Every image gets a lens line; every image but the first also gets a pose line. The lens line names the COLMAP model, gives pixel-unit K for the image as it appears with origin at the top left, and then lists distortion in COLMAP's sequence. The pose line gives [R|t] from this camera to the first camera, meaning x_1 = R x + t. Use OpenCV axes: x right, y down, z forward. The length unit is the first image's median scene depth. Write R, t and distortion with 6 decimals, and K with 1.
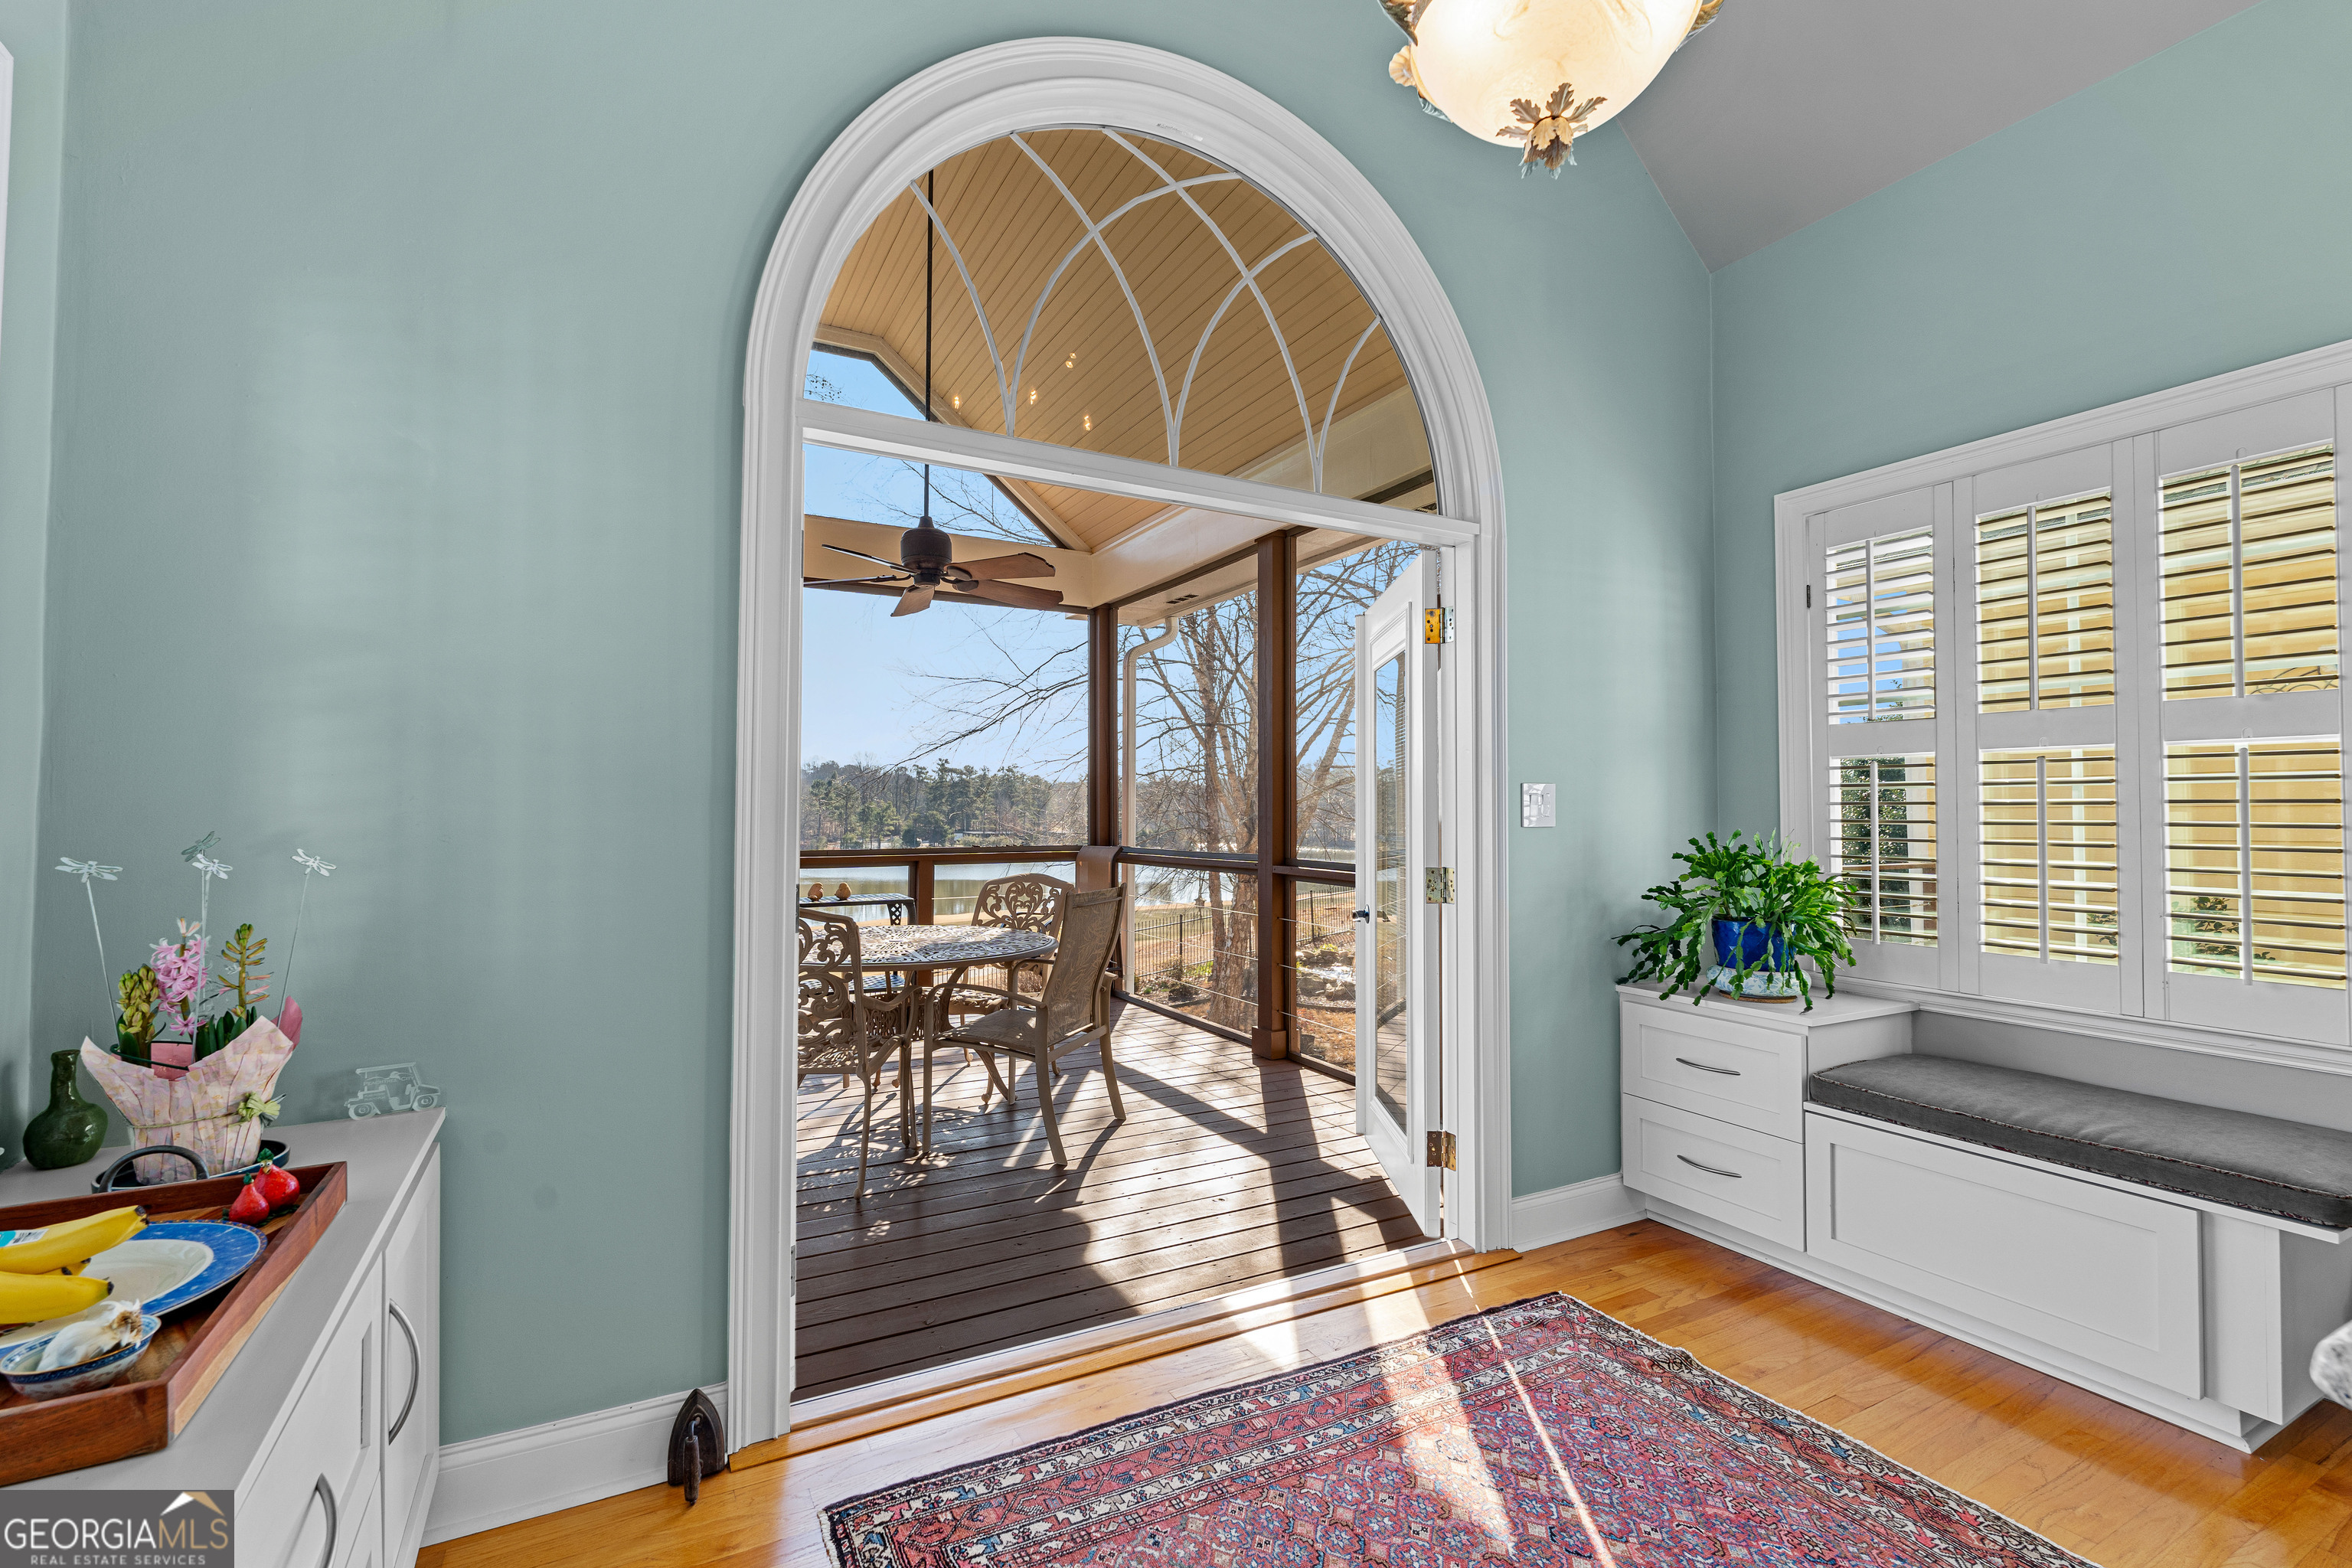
lens RADIAL K [[1032.9, 0, 1182.8], [0, 1032.9, 783.8], [0, 0, 1]] dist [-0.002913, 0.000373]
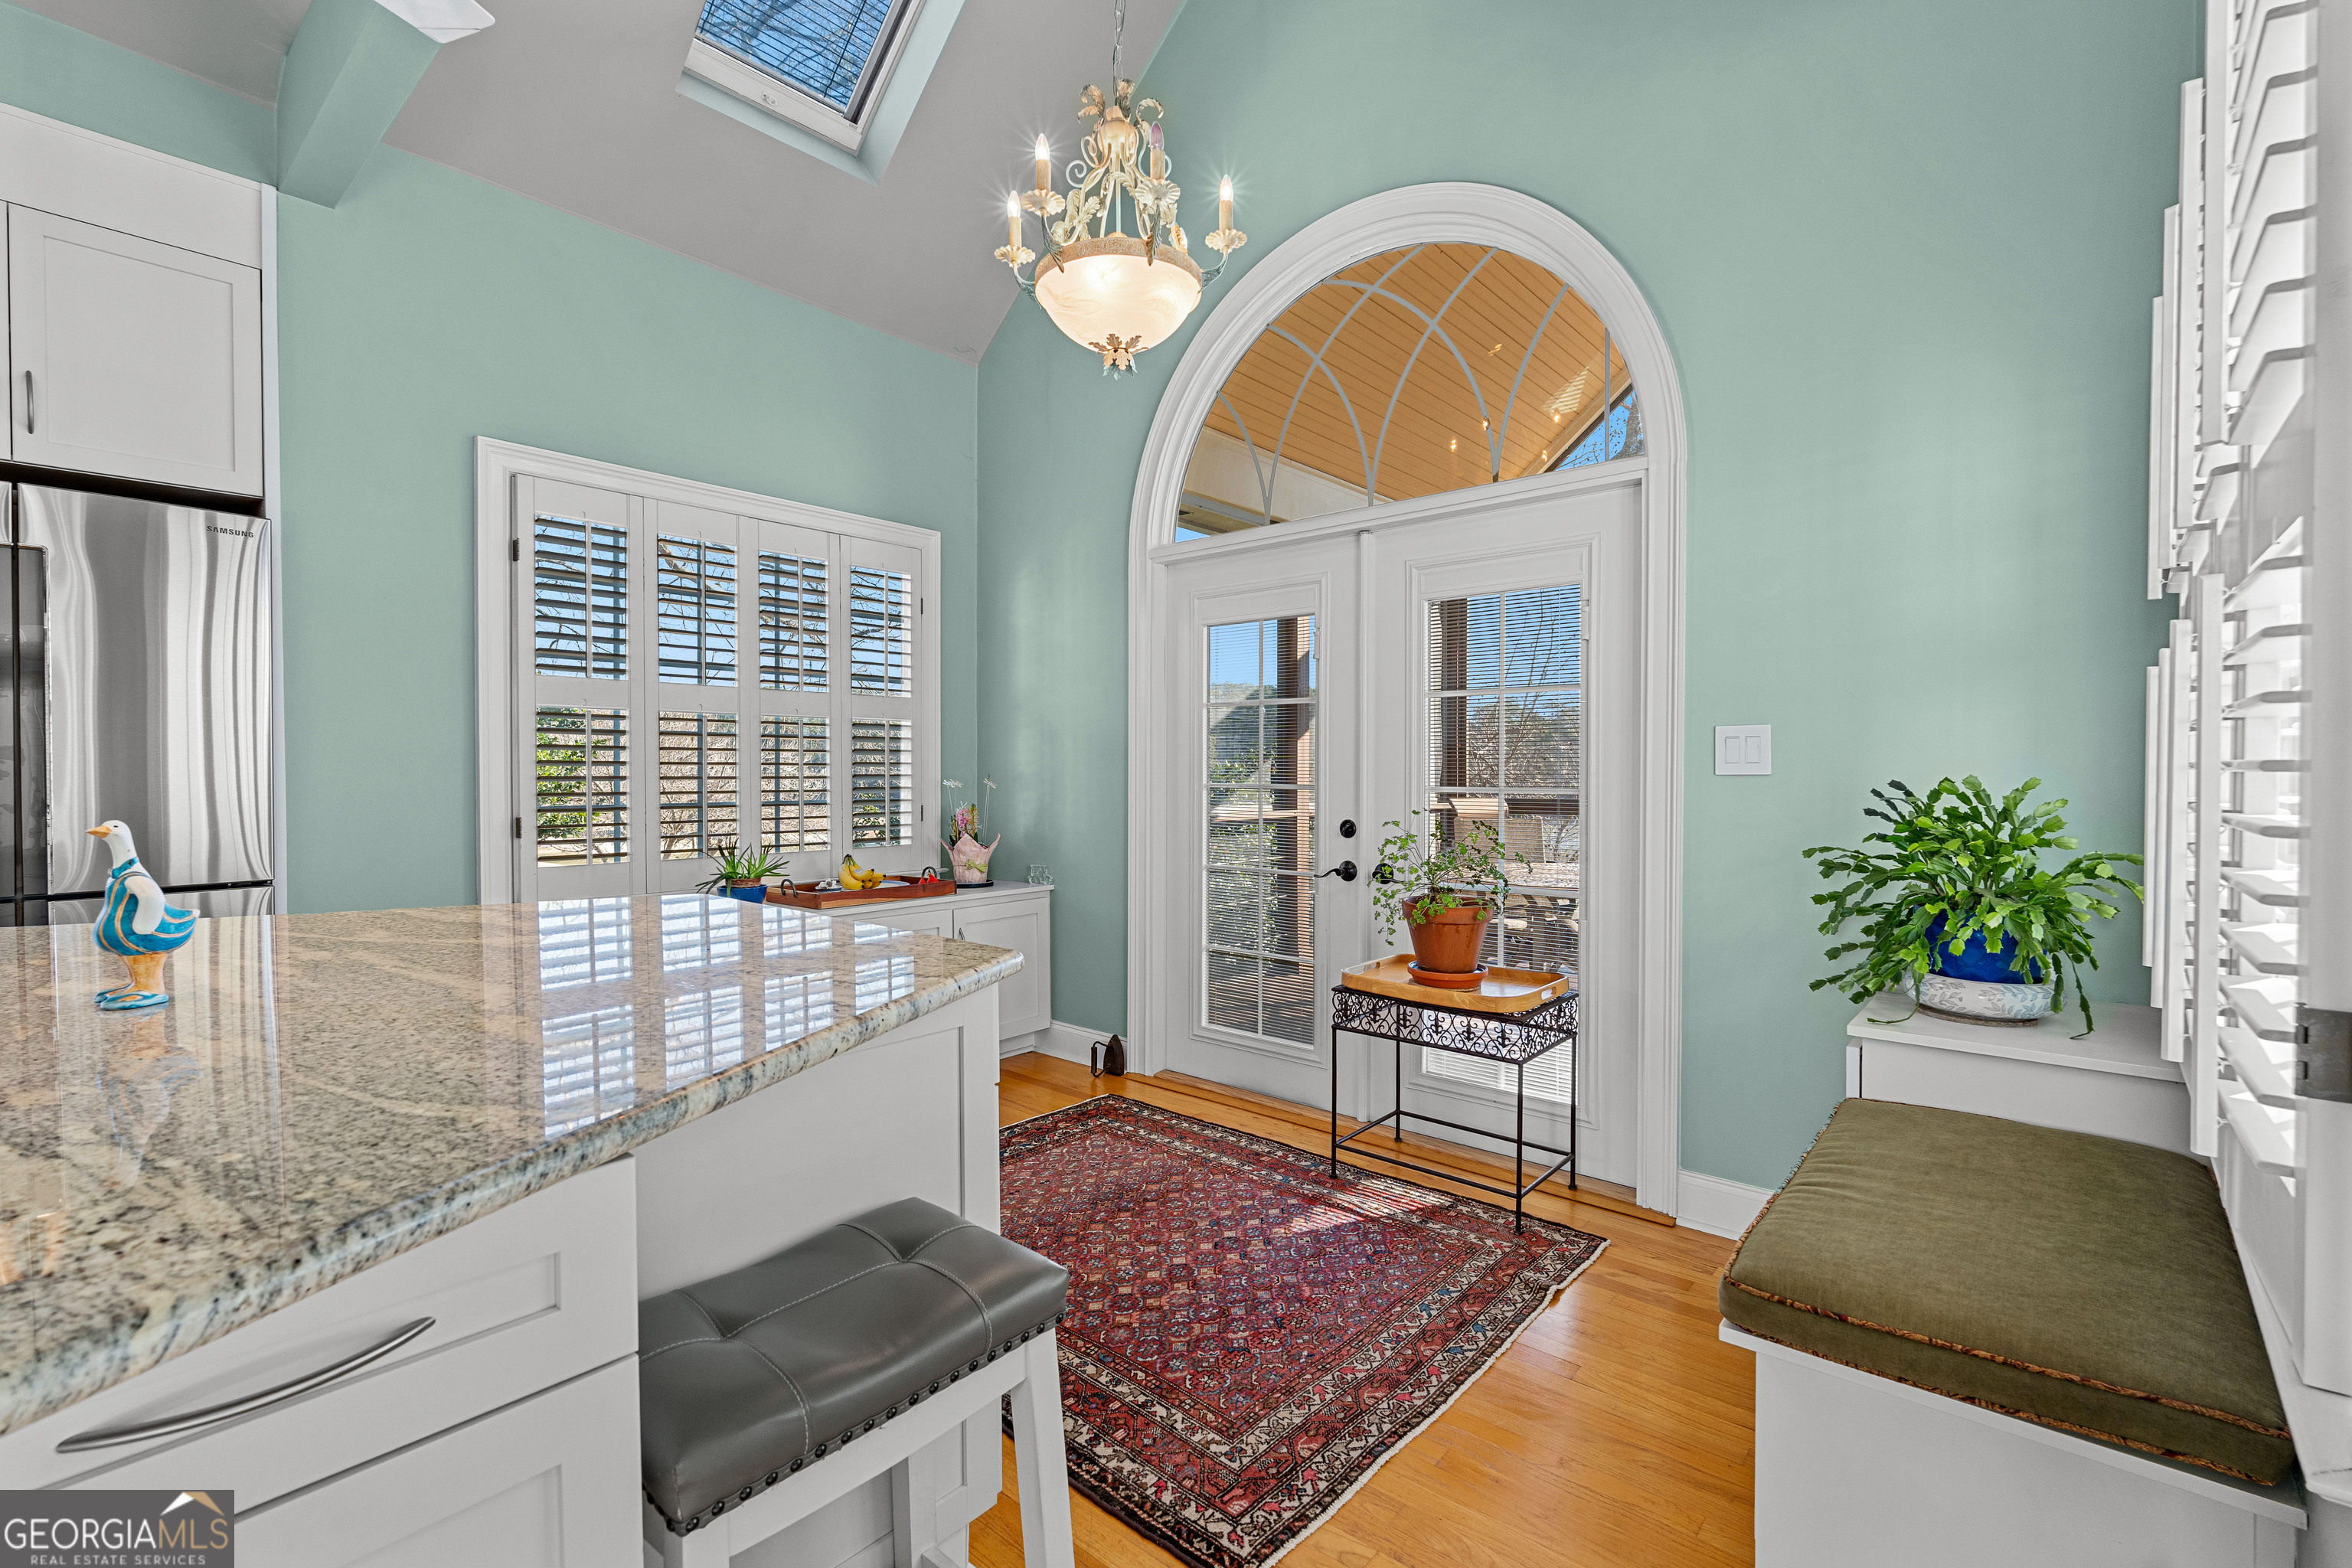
lens RADIAL K [[1047.5, 0, 1178.4], [0, 1047.5, 778.8], [0, 0, 1]] dist [-0.003963, 0.000034]
pose [[0.354950, 0.007292, -0.934857, 1.505601], [0.030797, 0.999336, 0.019488, 0.018899], [0.934378, -0.035708, 0.354490, 0.349892]]
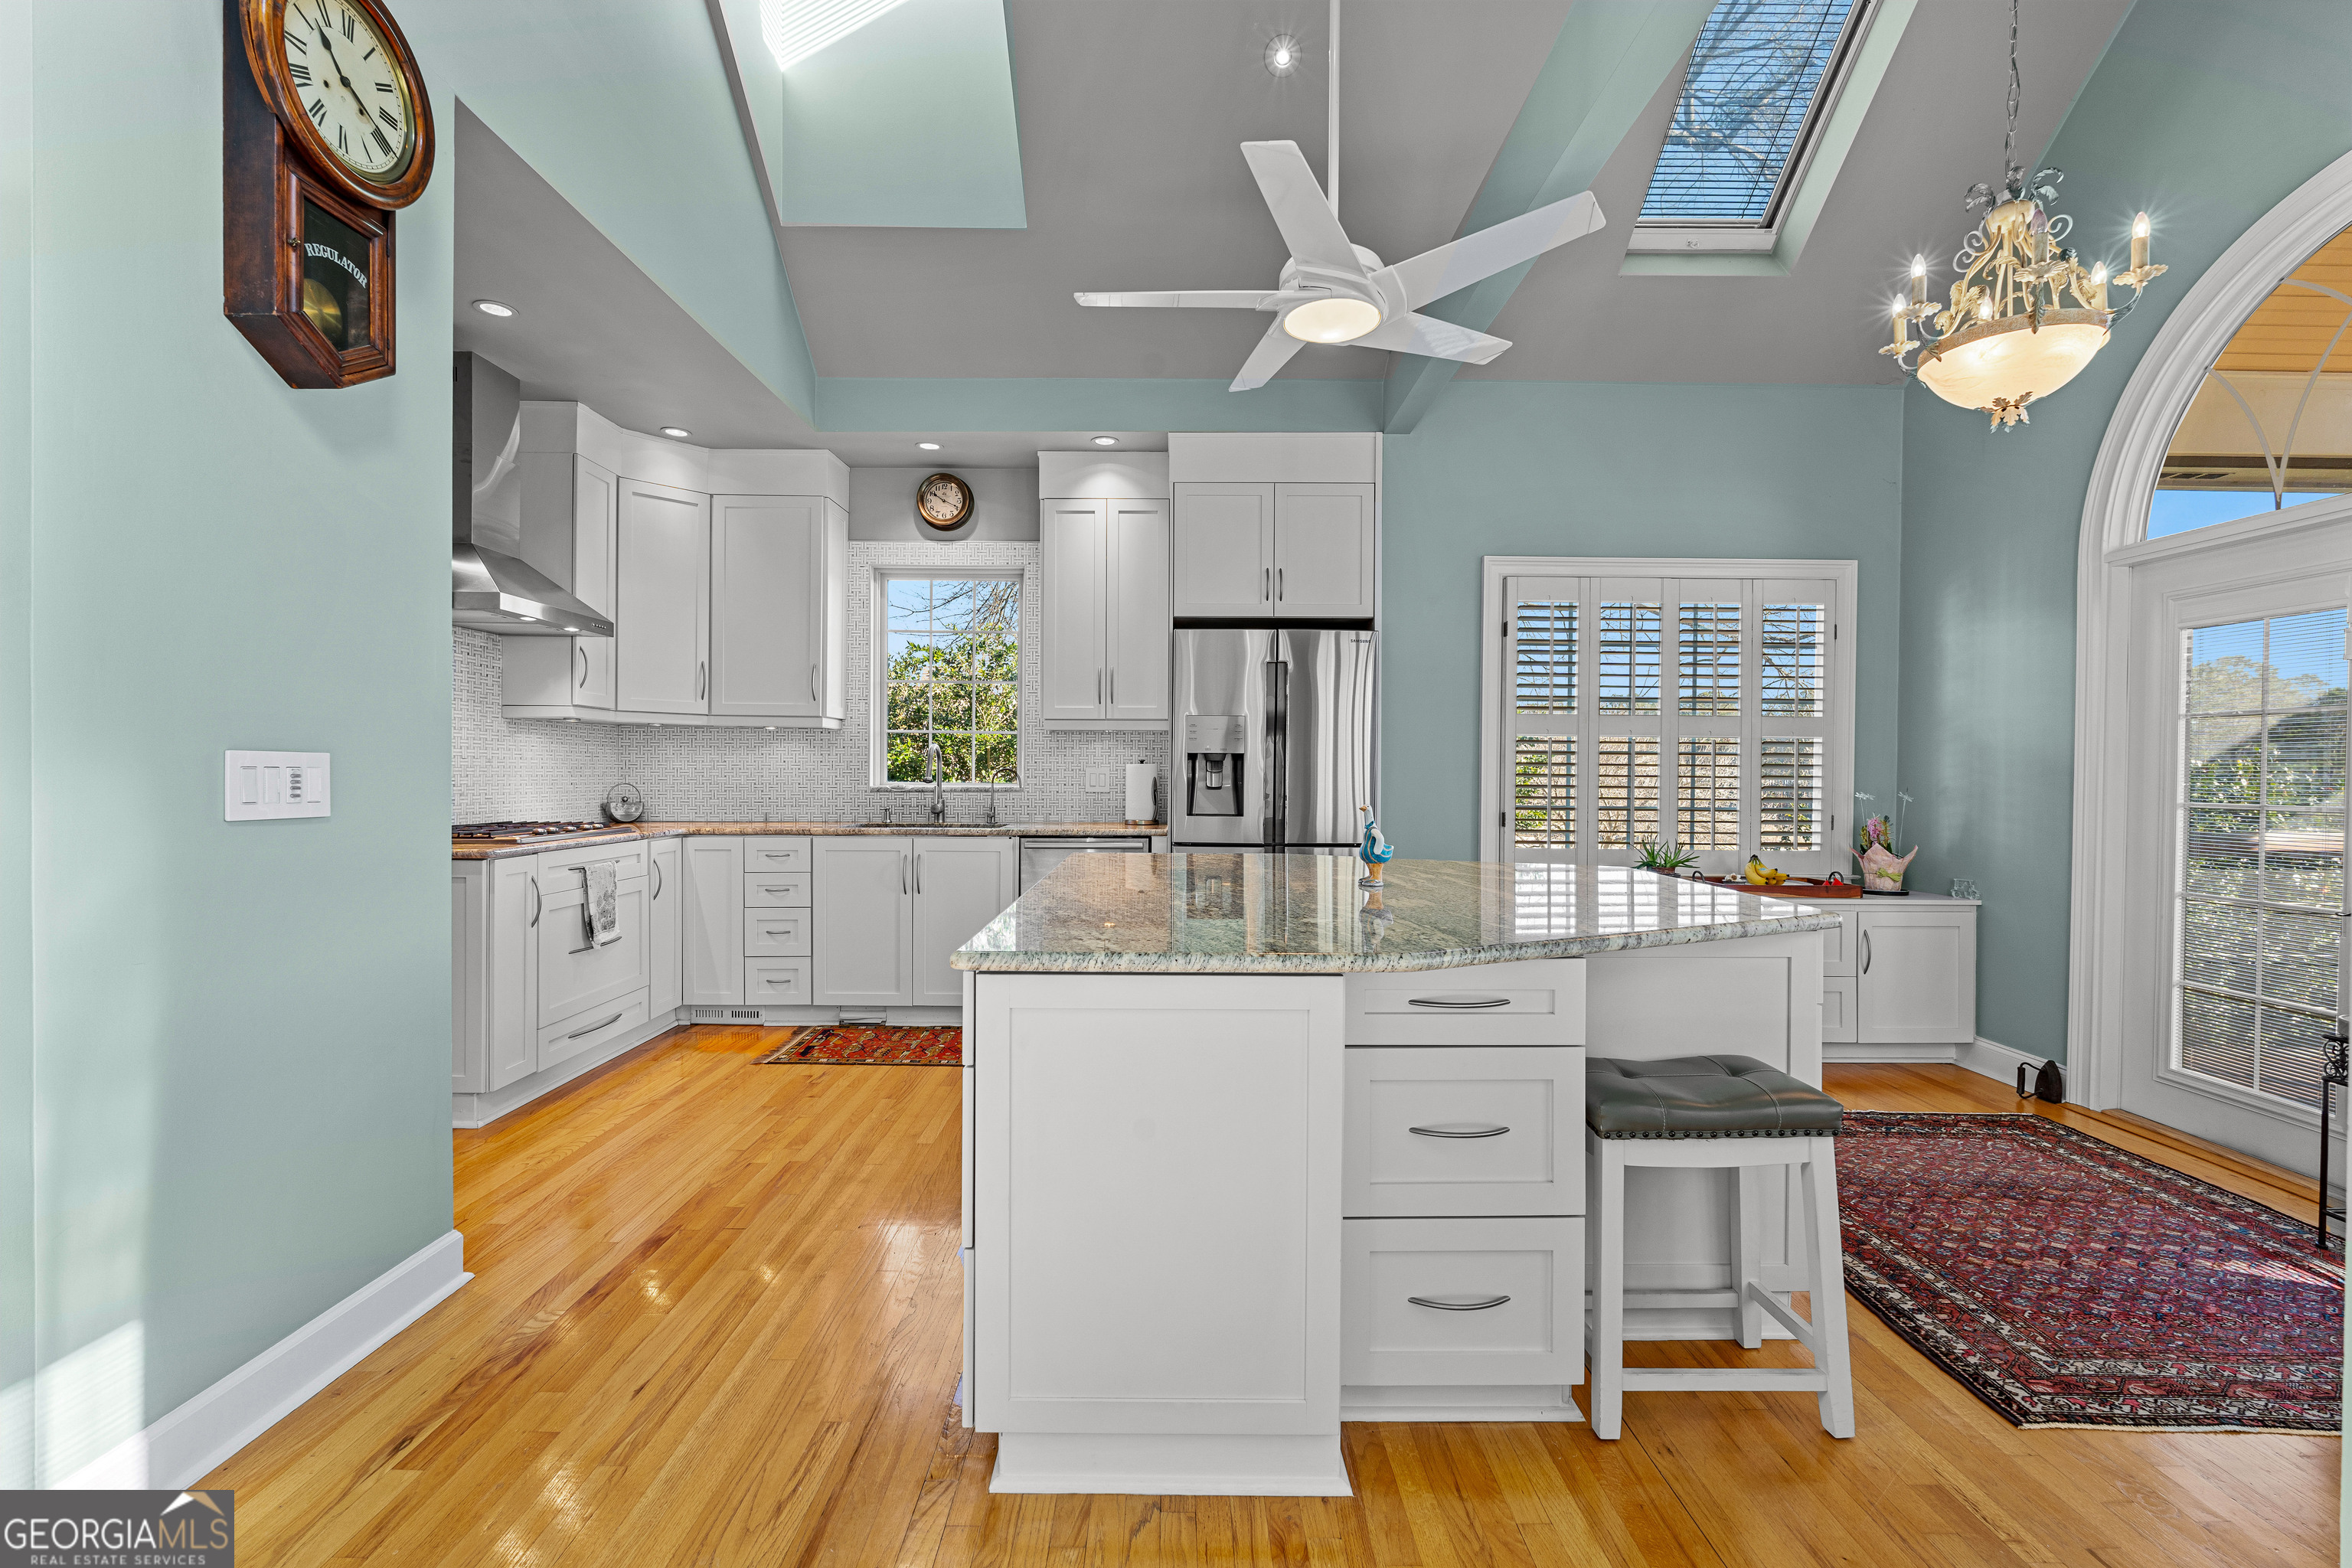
lens RADIAL K [[1027.8, 0, 1174.3], [0, 1027.8, 785.9], [0, 0, 1]] dist [-0.002209, -0.000461]
pose [[-0.469453, 0.006819, -0.882931, 2.029806], [0.019681, 0.999803, -0.002743, 0.010305], [0.882738, -0.018665, -0.469495, 0.400352]]
